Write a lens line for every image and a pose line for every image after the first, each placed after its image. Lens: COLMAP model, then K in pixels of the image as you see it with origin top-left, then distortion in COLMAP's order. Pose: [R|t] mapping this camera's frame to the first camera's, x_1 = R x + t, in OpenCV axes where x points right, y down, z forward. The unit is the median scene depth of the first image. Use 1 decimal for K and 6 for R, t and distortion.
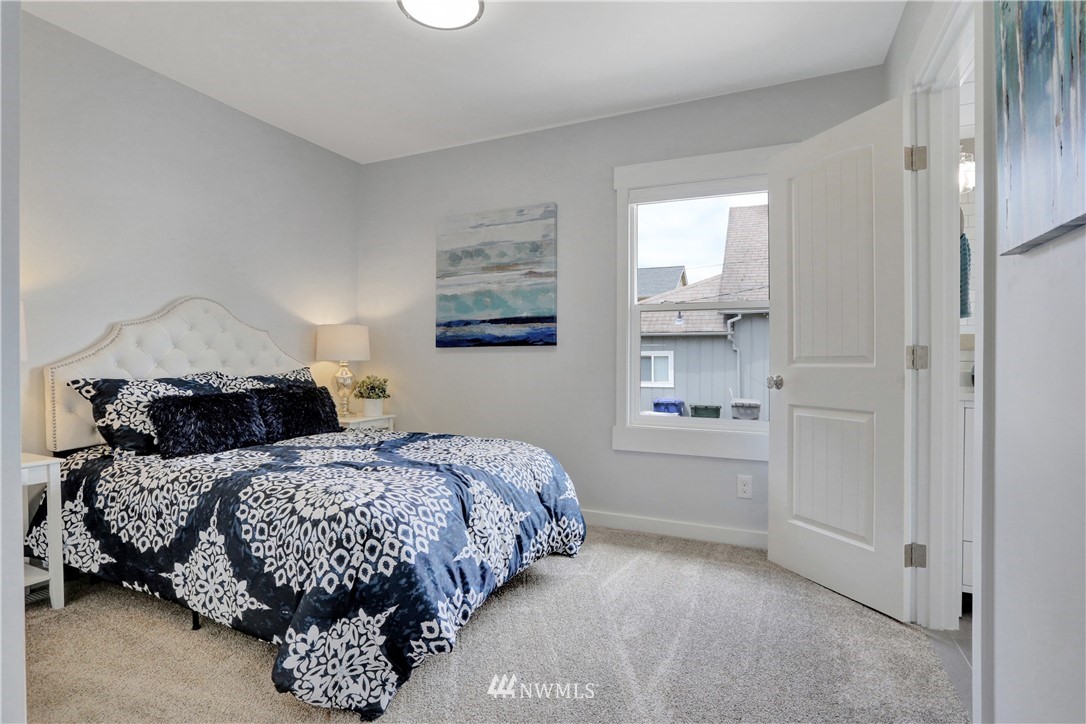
lens RADIAL K [[533.6, 0, 536.5], [0, 533.6, 361.5], [0, 0, 1]] dist [-0.079502, 0.036177]
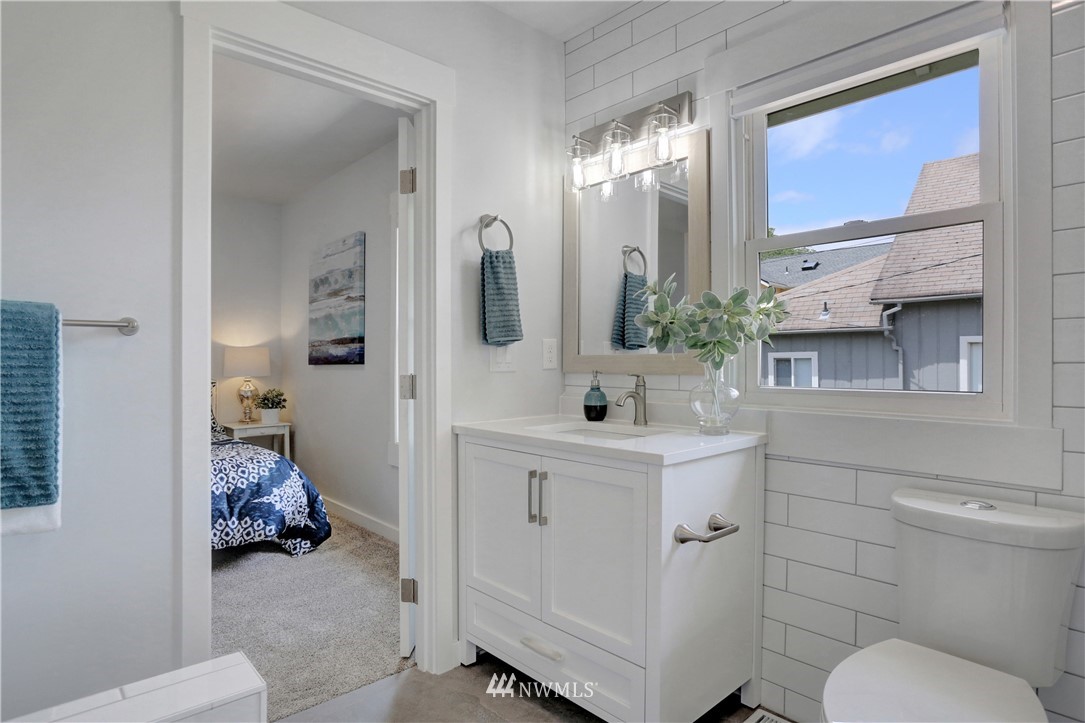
lens RADIAL K [[589.8, 0, 542.5], [0, 589.8, 361.5], [0, 0, 1]] dist [-0.044881, 0.000024]
pose [[0.923201, -0.007716, -0.384239, 0.743151], [0.008167, 0.999967, -0.000458, -0.028757], [0.384229, -0.002715, 0.923234, 0.038070]]
